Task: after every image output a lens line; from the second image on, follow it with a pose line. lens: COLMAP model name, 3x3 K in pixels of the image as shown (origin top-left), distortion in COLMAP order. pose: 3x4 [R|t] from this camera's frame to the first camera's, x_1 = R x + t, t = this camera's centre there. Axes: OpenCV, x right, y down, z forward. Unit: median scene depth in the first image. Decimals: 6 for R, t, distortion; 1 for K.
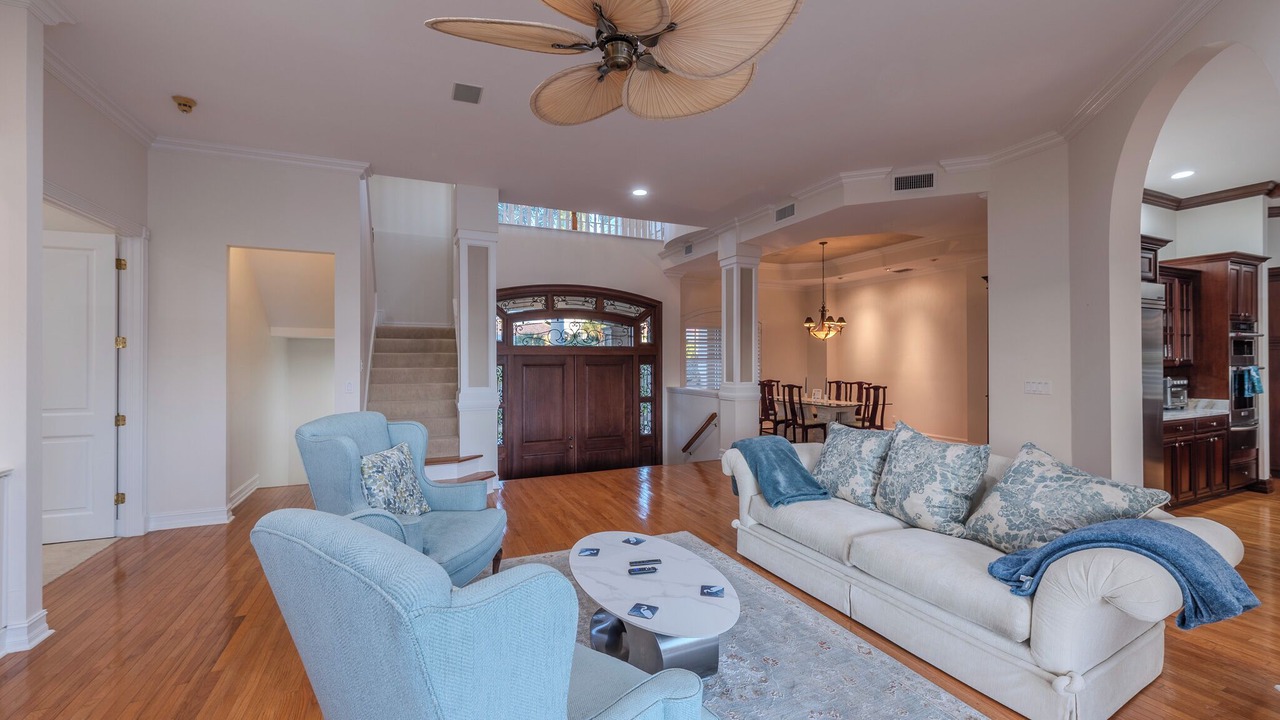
lens RADIAL K [[527.5, 0, 651.0], [0, 527.5, 354.1], [0, 0, 1]] dist [0.001678, -0.000511]
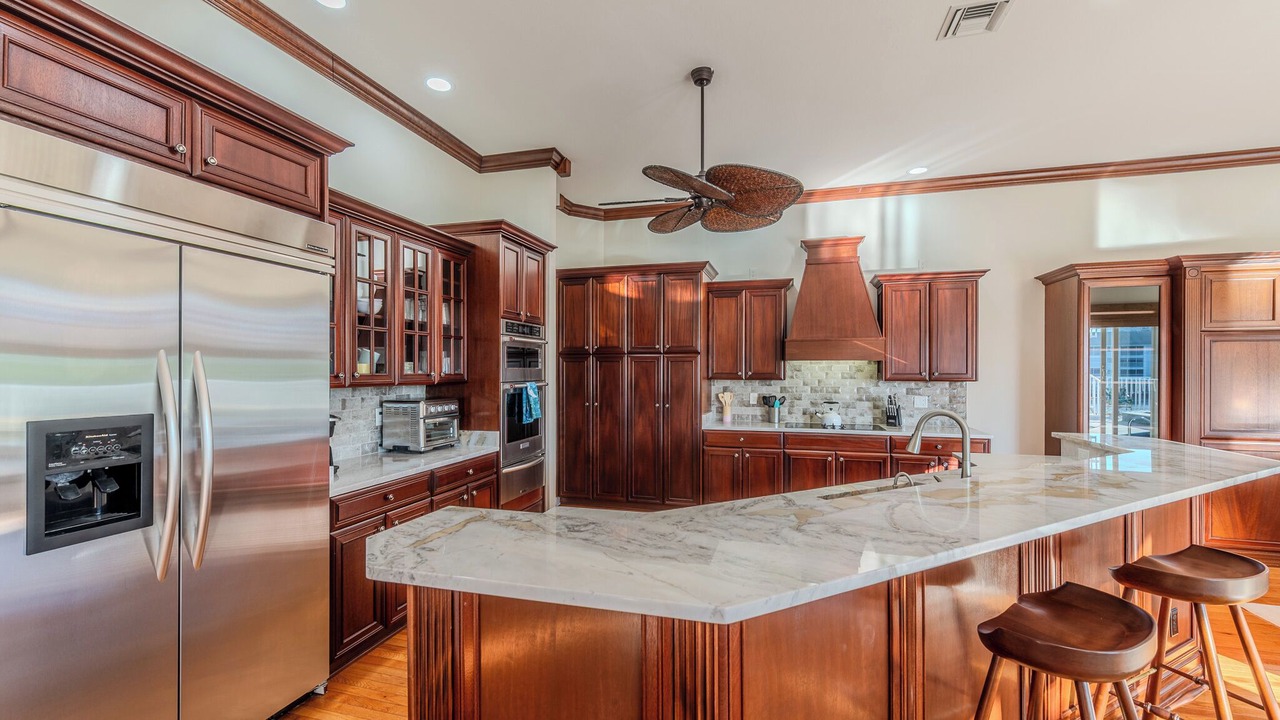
lens RADIAL K [[527.5, 0, 641.7], [0, 527.5, 366.0], [0, 0, 1]] dist [0.001678, -0.000511]
pose [[0.656637, 0.006360, 0.754180, 0.670441], [-0.008280, 0.999965, -0.001223, -0.000825], [-0.754161, -0.005442, 0.656667, 0.384438]]
